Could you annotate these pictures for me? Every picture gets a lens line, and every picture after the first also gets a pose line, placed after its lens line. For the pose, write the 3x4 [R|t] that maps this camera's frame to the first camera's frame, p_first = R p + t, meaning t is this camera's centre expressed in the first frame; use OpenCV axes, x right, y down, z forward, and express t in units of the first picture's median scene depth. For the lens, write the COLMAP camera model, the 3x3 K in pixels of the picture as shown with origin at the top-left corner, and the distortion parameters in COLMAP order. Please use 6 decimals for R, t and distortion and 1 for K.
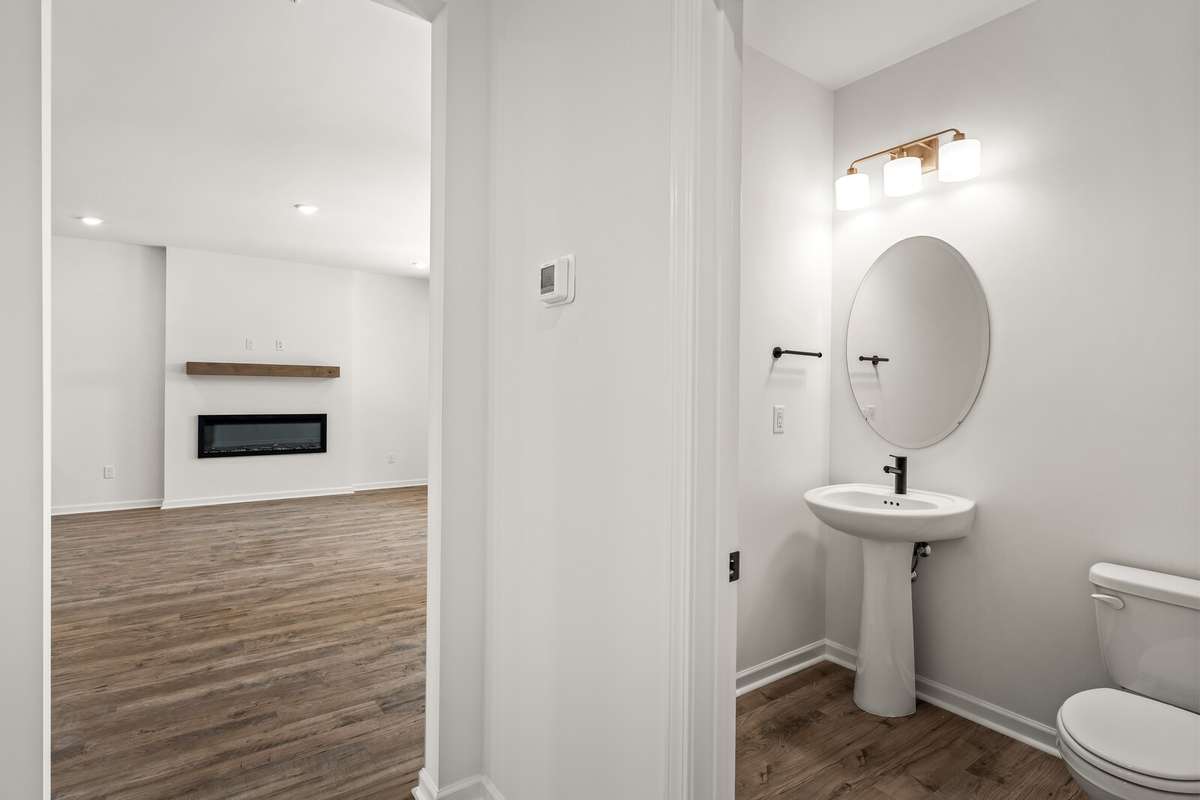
lens RADIAL K [[593.3, 0, 600.0], [0, 593.3, 400.0], [0, 0, 1]] dist [-0.001062, 0.000084]
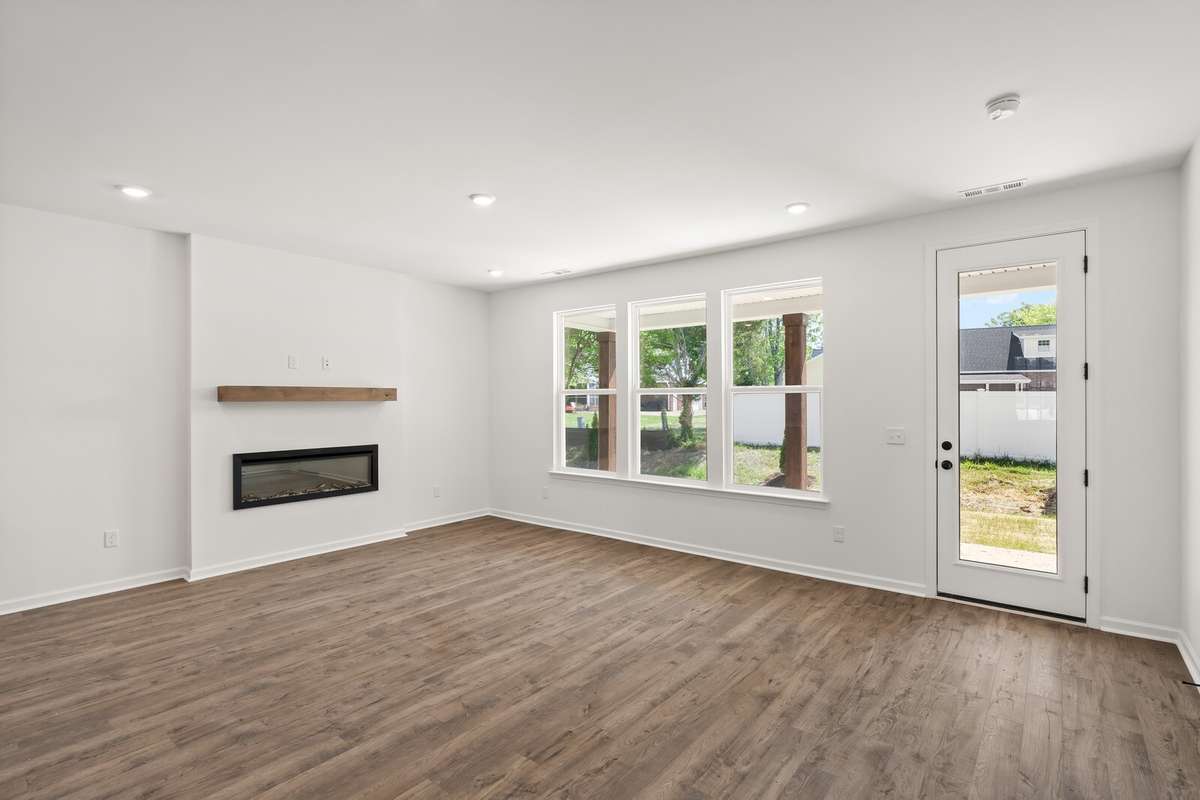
lens RADIAL K [[563.2, 0, 600.0], [0, 563.2, 400.0], [0, 0, 1]] dist [-0.001846, -0.000238]
pose [[0.962212, -0.014091, 0.271938, -0.504292], [0.016777, 0.999831, -0.007557, -0.038047], [-0.271786, 0.011834, 0.962285, 0.198868]]
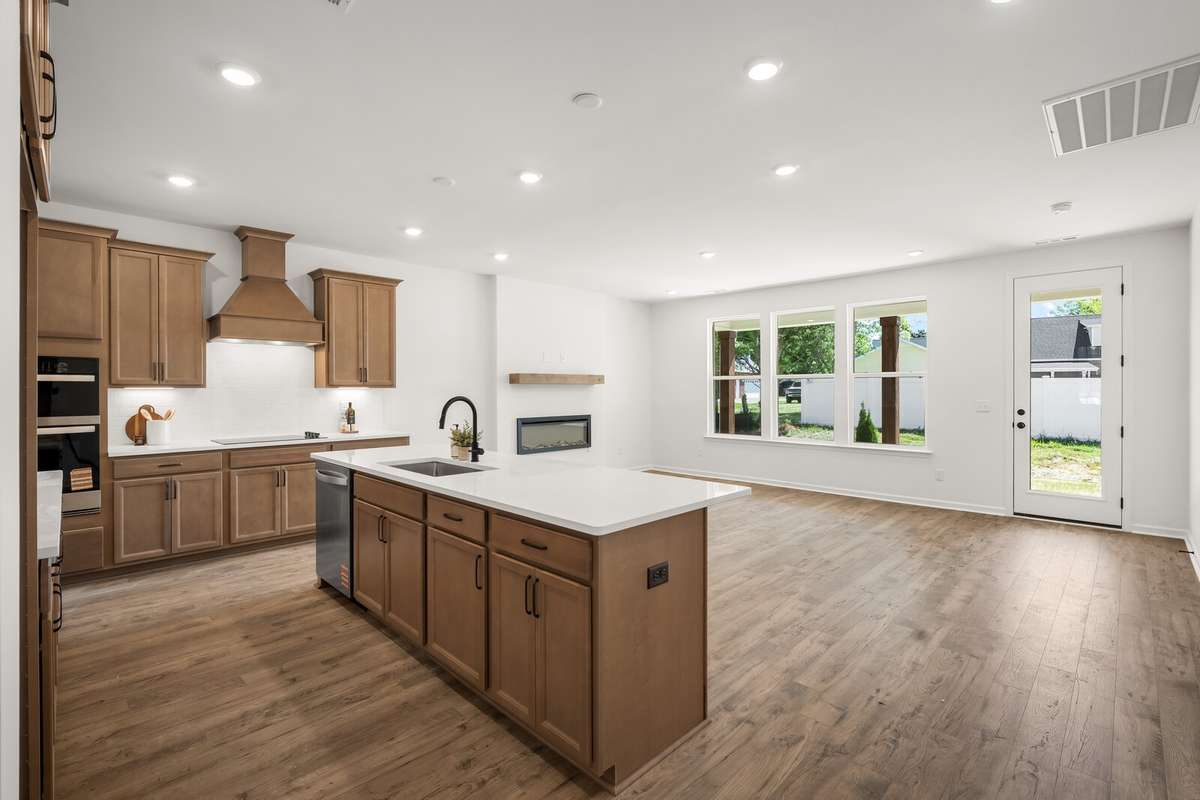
lens RADIAL K [[534.8, 0, 602.0], [0, 534.8, 392.3], [0, 0, 1]] dist [-0.000127, 0.000179]
pose [[0.984044, -0.016255, 0.177179, -0.847006], [0.017036, 0.999851, -0.002884, -0.024274], [-0.177105, 0.005856, 0.984174, -0.087769]]
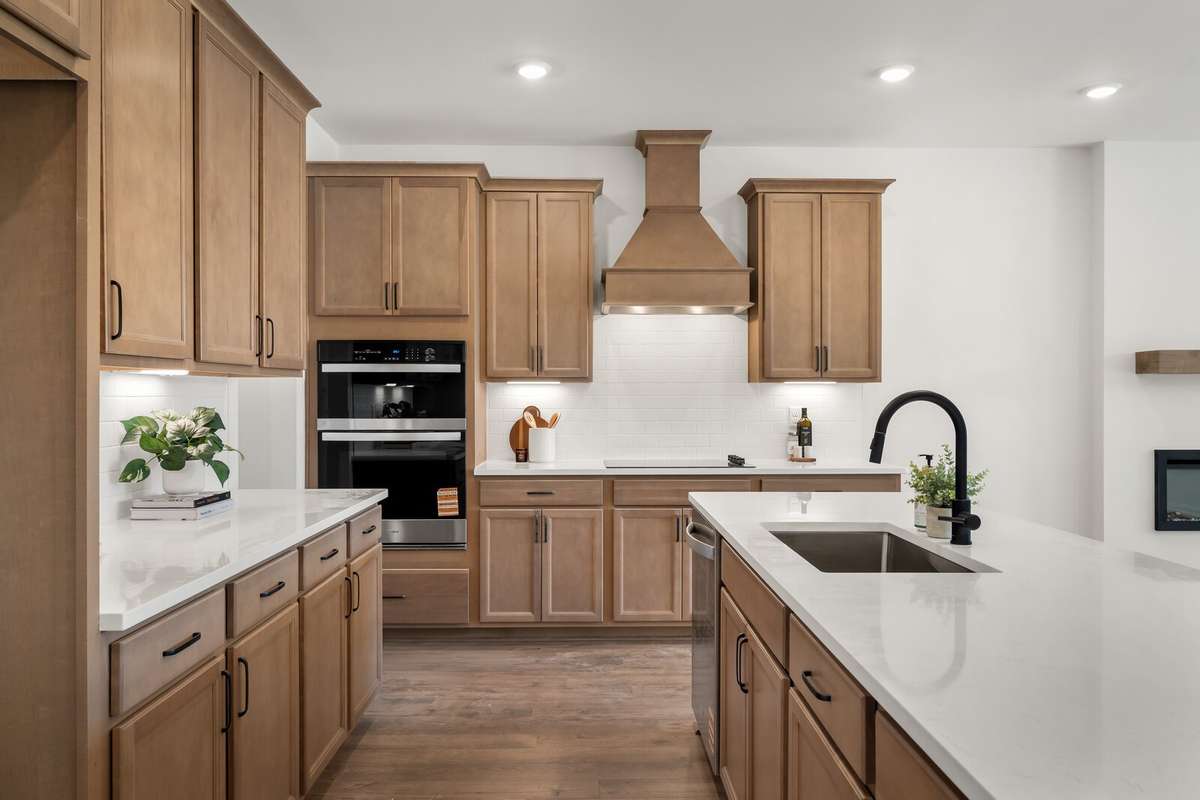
lens RADIAL K [[870.5, 0, 600.0], [0, 870.5, 400.0], [0, 0, 1]] dist [-0.004866, -0.001185]
pose [[0.827641, -0.009056, -0.561184, -0.790226], [0.003942, 0.999939, -0.010323, -0.016045], [0.561243, 0.006332, 0.827627, 0.088408]]
